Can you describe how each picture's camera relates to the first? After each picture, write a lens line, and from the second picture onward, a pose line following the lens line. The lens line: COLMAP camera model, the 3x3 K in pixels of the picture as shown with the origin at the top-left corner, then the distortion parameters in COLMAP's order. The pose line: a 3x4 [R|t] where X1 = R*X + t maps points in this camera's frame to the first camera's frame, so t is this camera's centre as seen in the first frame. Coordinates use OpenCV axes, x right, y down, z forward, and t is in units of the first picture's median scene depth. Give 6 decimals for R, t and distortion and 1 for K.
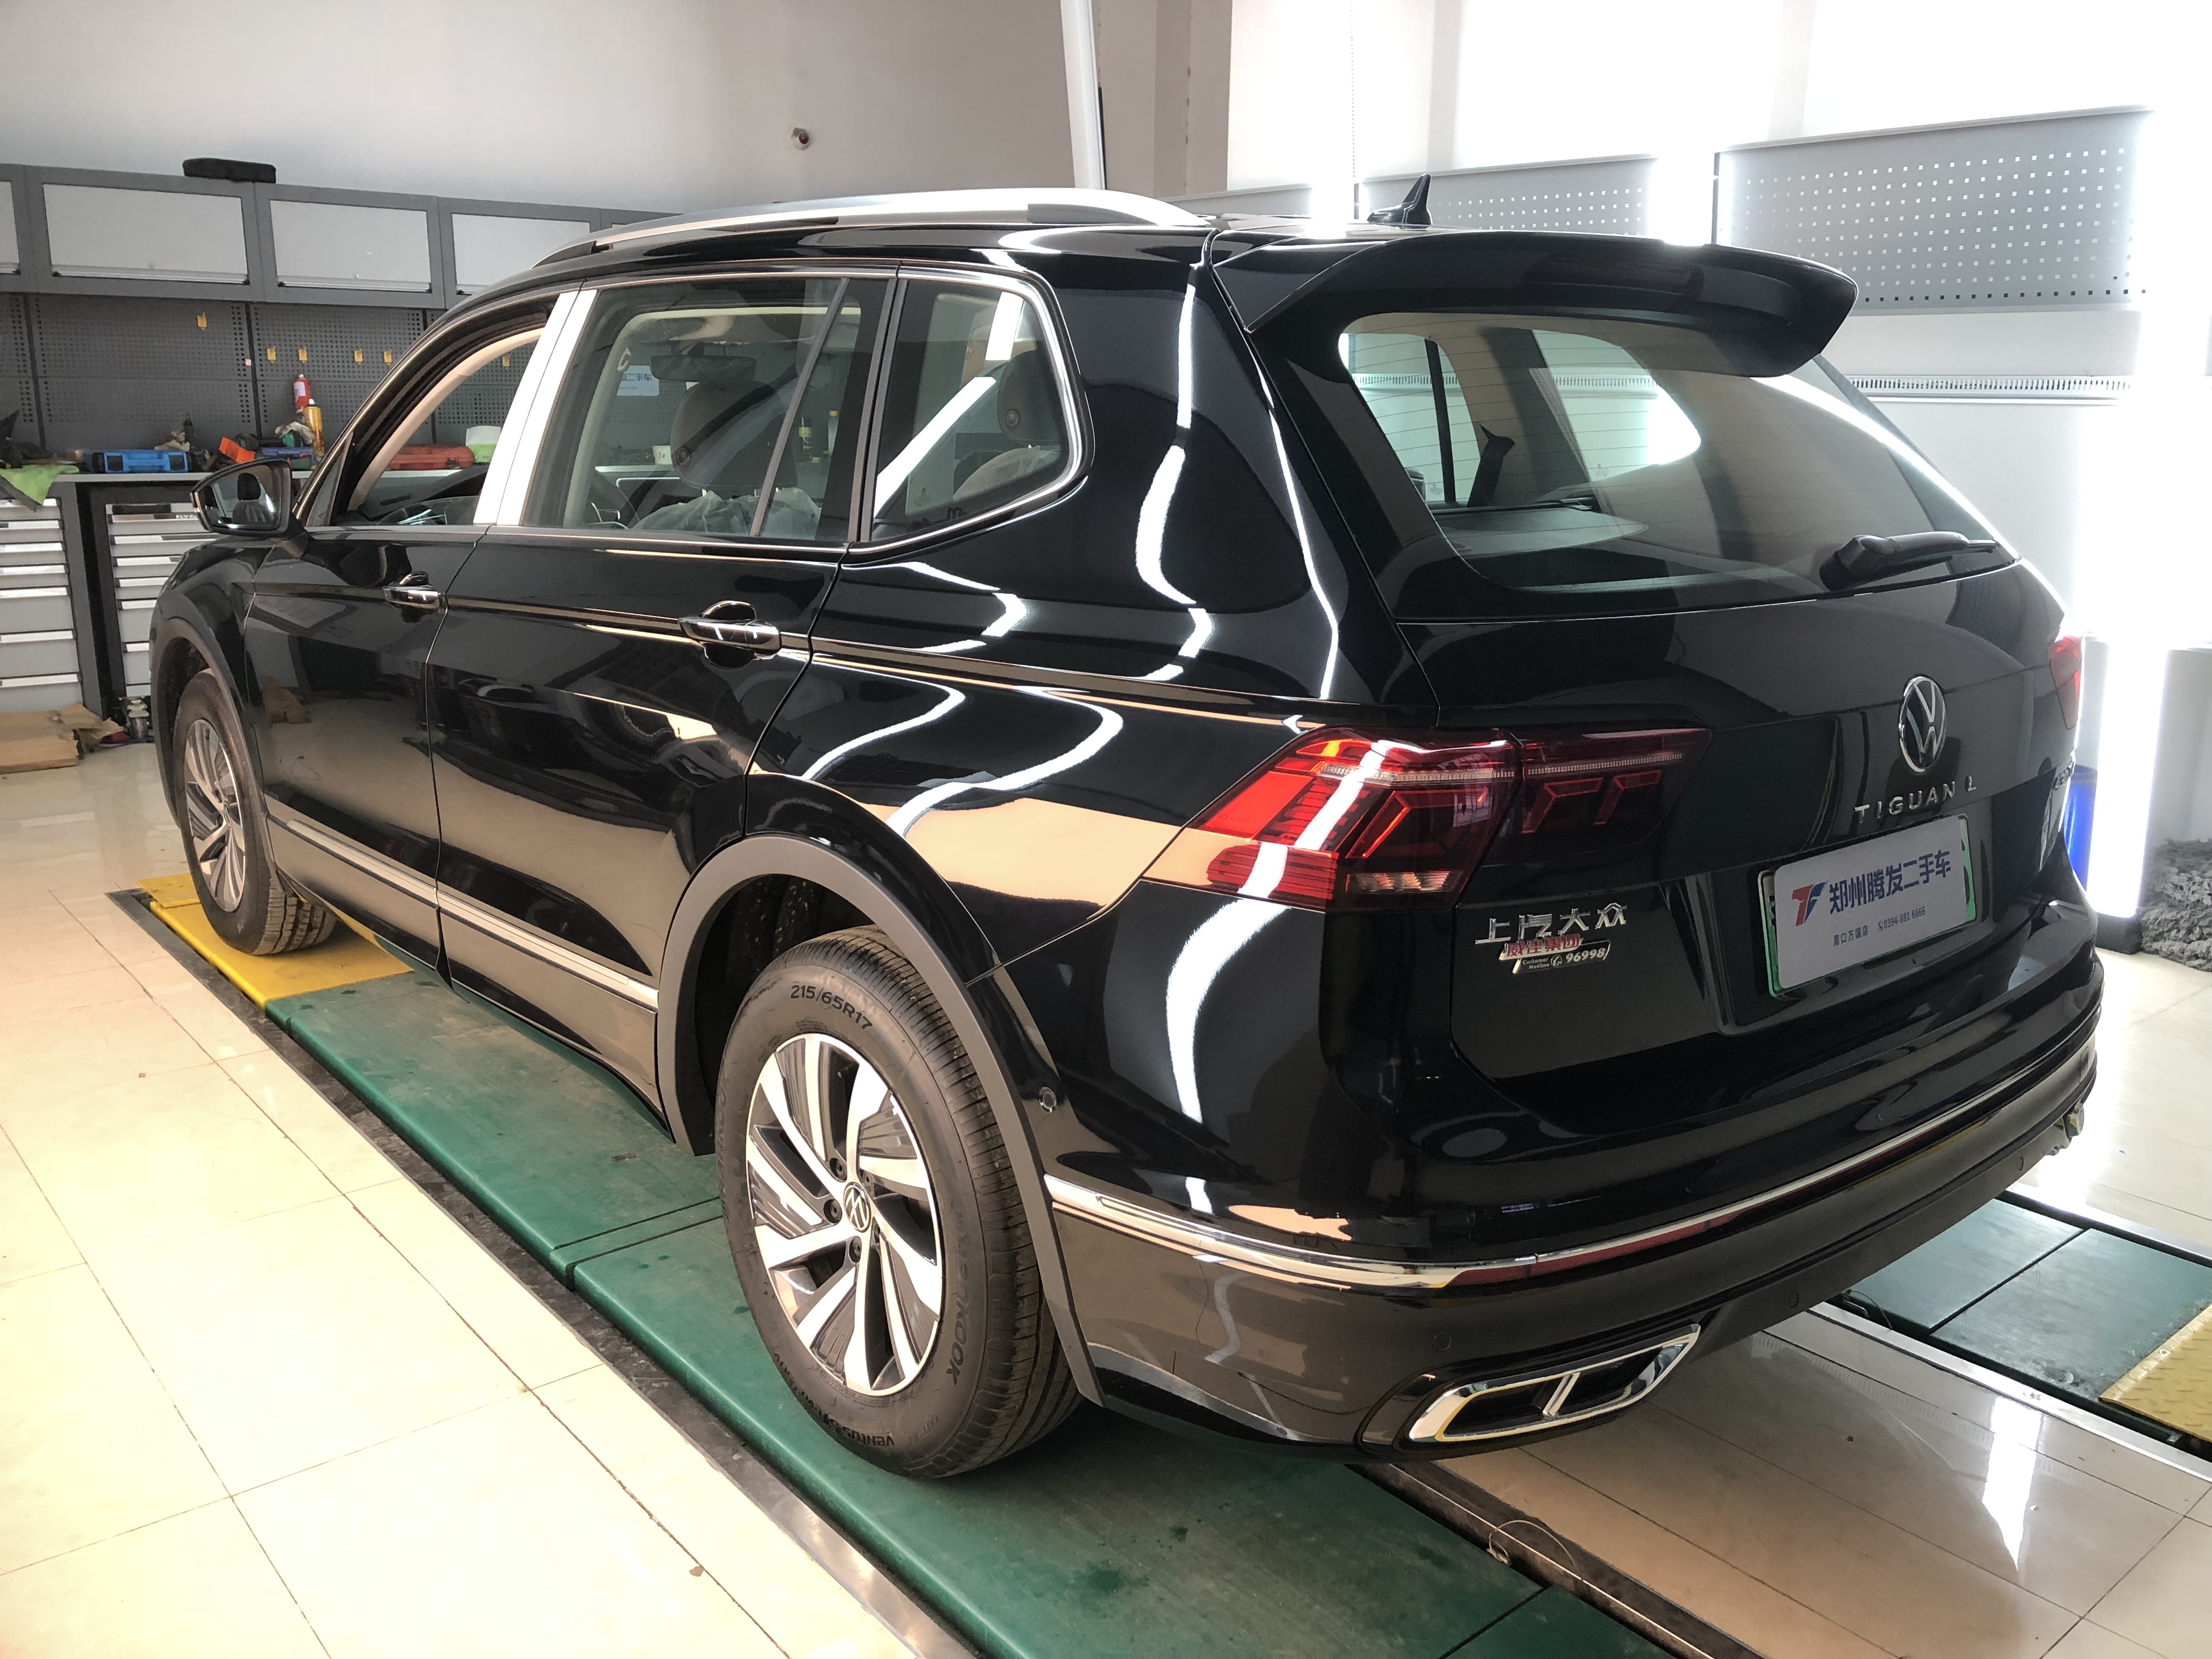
lens RADIAL K [[1813.1, 0, 1051.8], [0, 1813.1, 832.1], [0, 0, 1]] dist [0.012548, -0.001209]
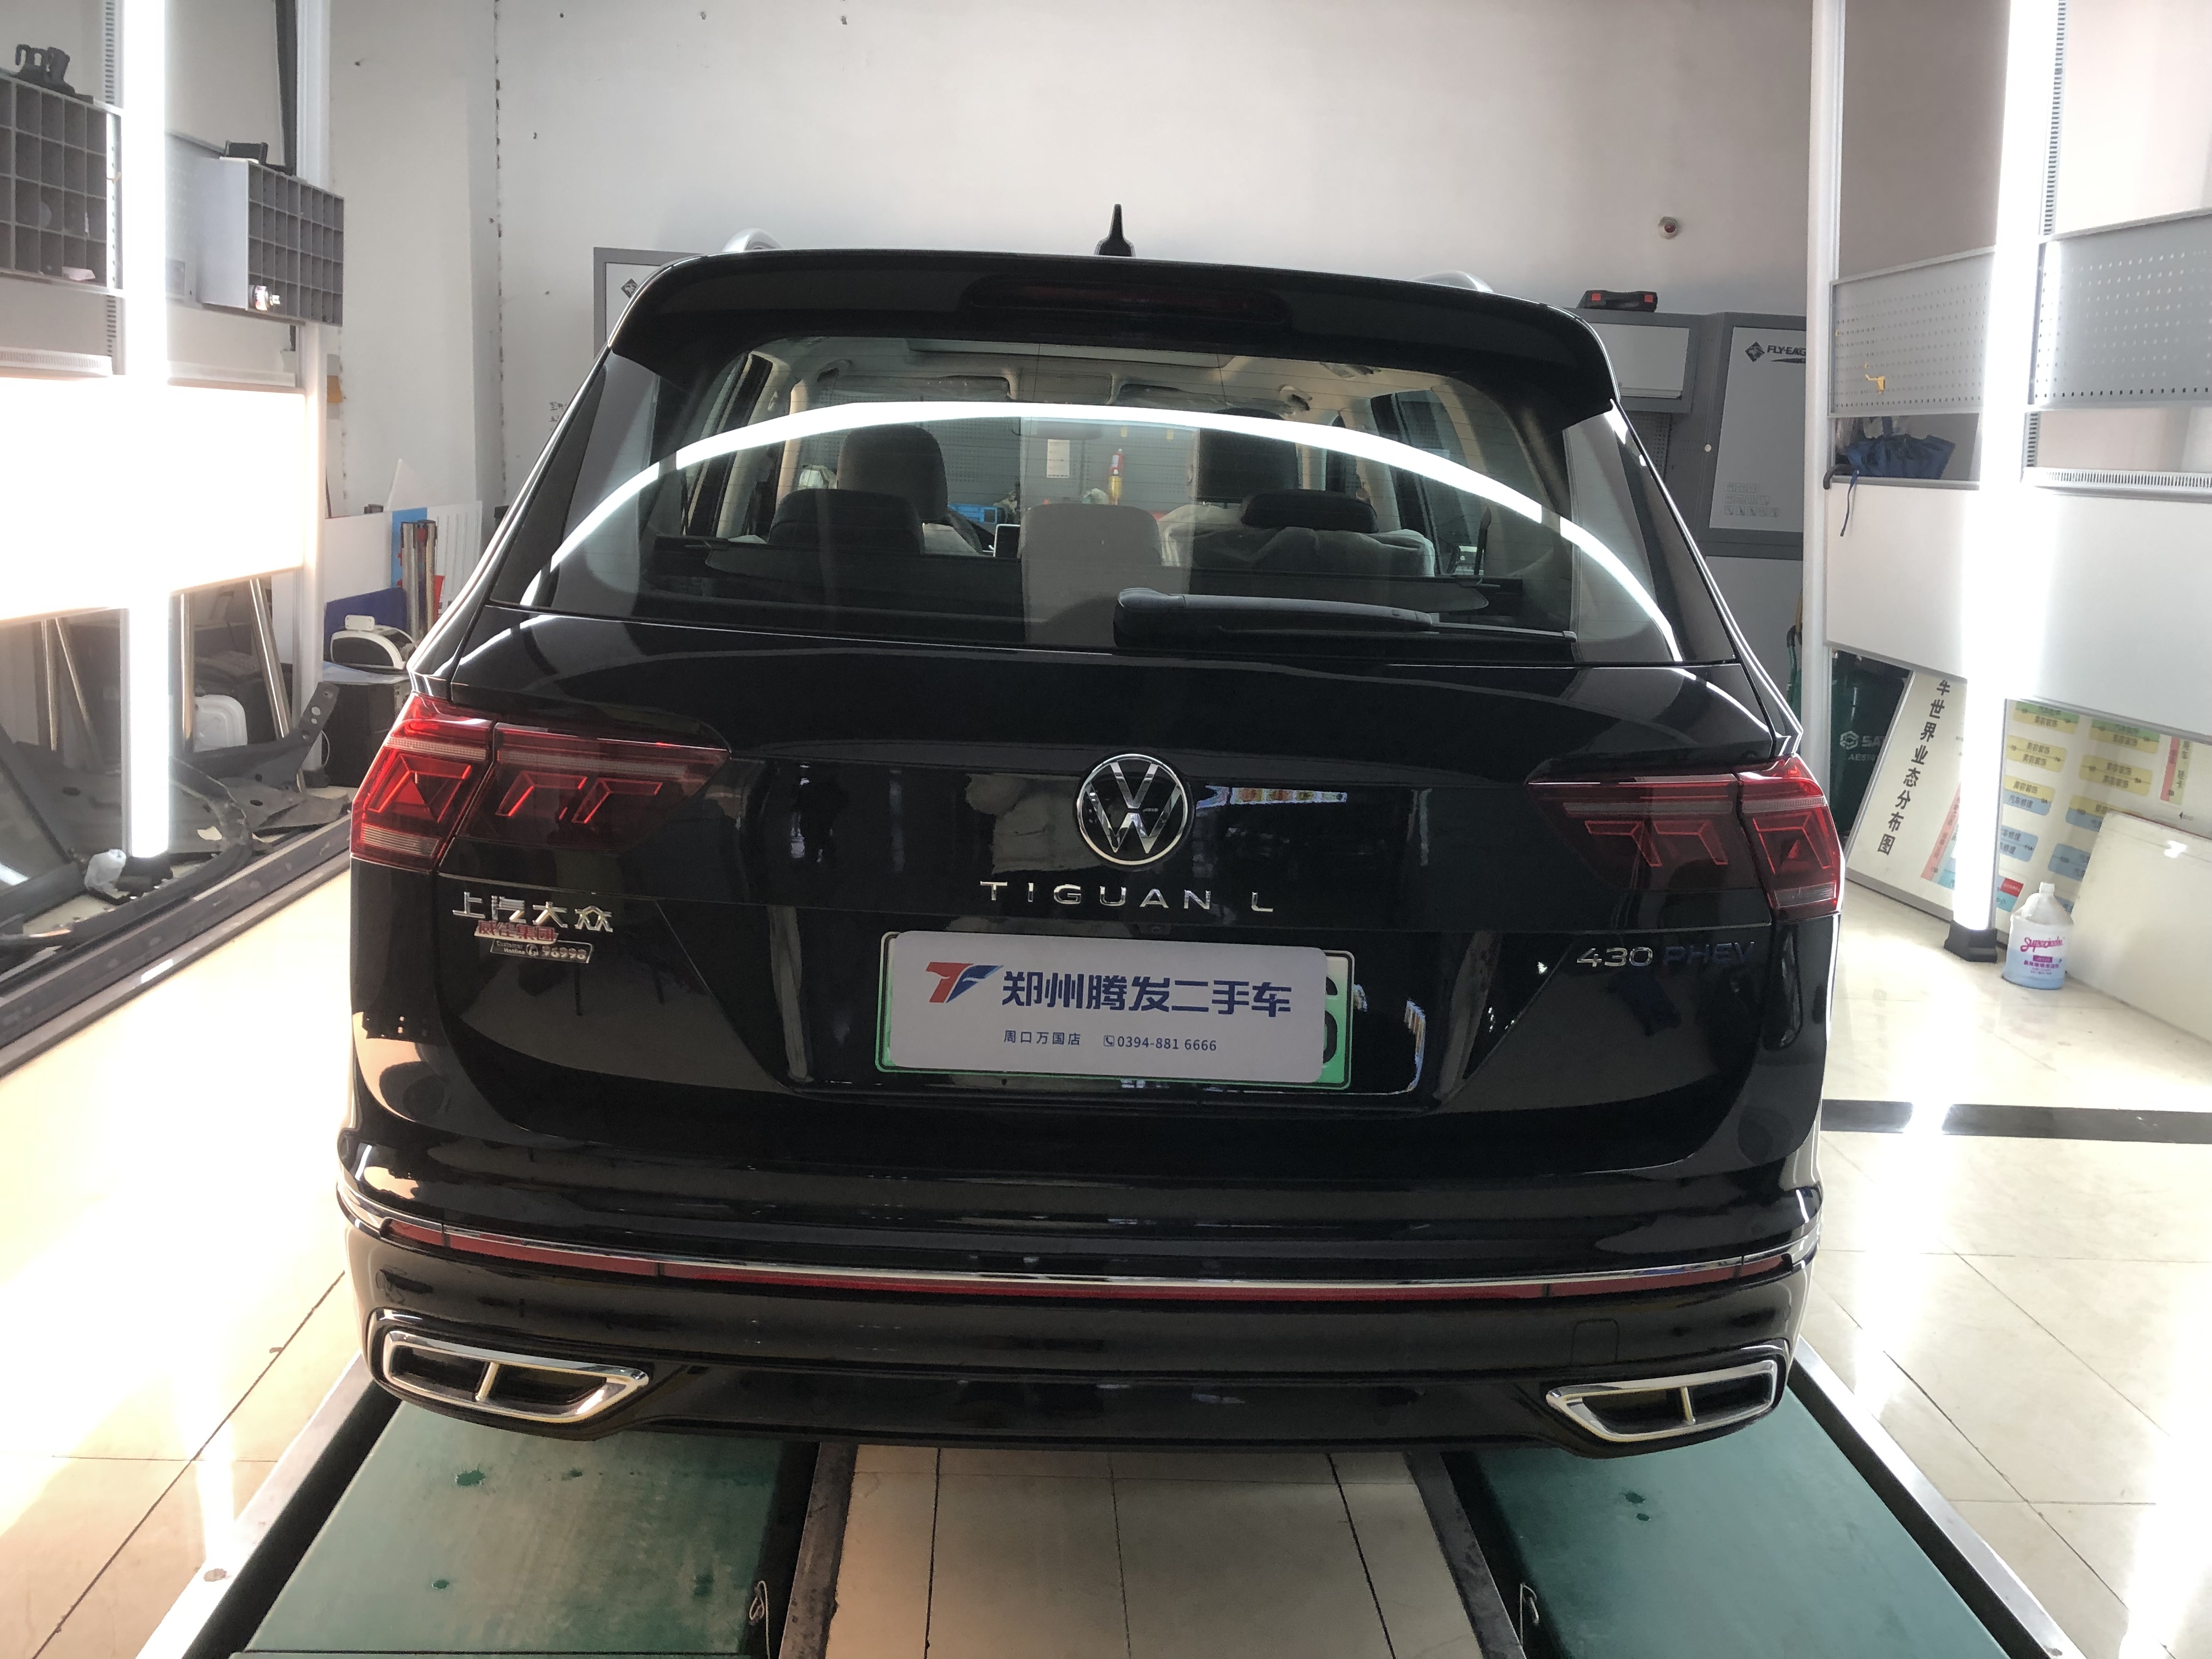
lens RADIAL K [[1770.3, 0, 1106.0], [0, 1770.3, 829.5], [0, 0, 1]] dist [0.009411, 0.001855]
pose [[0.802748, 0.155894, -0.575581, 0.871399], [-0.185537, 0.982610, 0.007373, -0.048891], [0.566721, 0.100873, 0.817712, 0.299164]]
